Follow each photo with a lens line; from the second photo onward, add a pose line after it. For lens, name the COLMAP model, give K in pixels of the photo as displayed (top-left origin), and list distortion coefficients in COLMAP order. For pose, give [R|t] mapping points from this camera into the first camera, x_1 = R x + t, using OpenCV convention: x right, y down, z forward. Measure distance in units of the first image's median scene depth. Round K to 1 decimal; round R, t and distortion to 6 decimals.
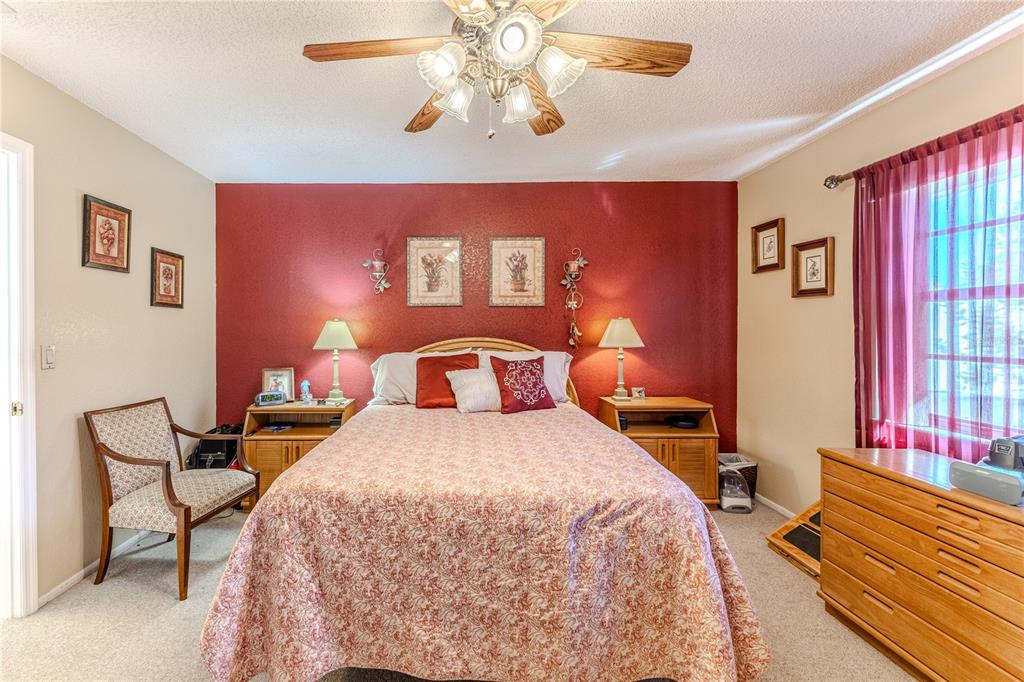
lens RADIAL K [[460.1, 0, 467.3], [0, 460.1, 333.0], [0, 0, 1]] dist [0.007843, -0.000138]
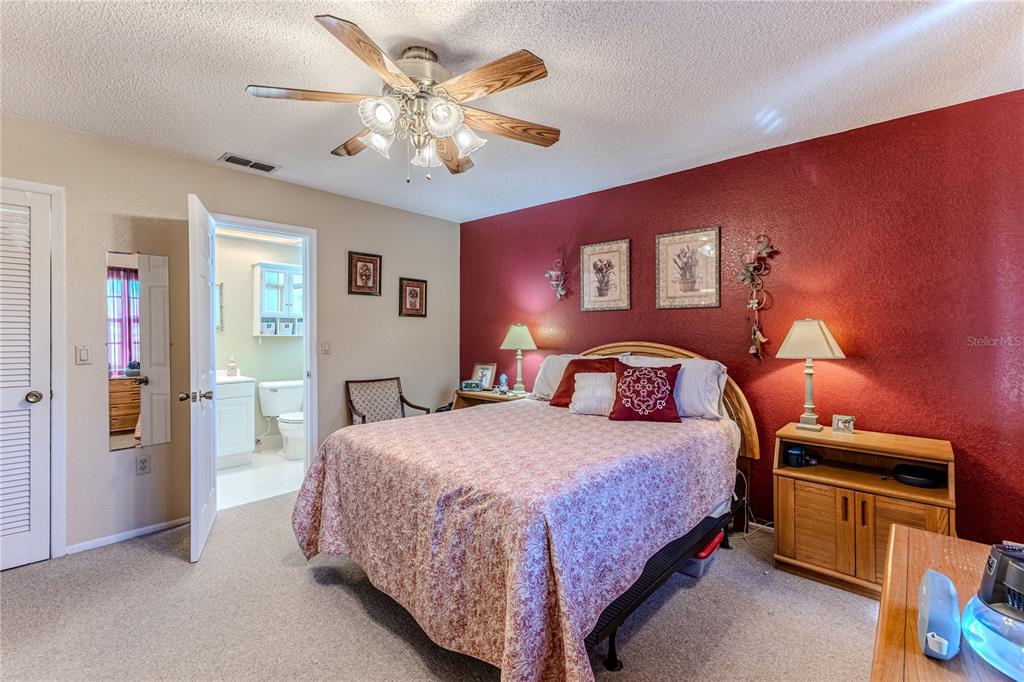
lens RADIAL K [[460.1, 0, 492.1], [0, 460.1, 333.8], [0, 0, 1]] dist [0.007843, -0.000138]
pose [[0.728305, 0.007197, -0.685215, 0.539227], [-0.011399, 0.999934, -0.001614, -0.002528], [0.685158, 0.008986, 0.728339, 0.110619]]
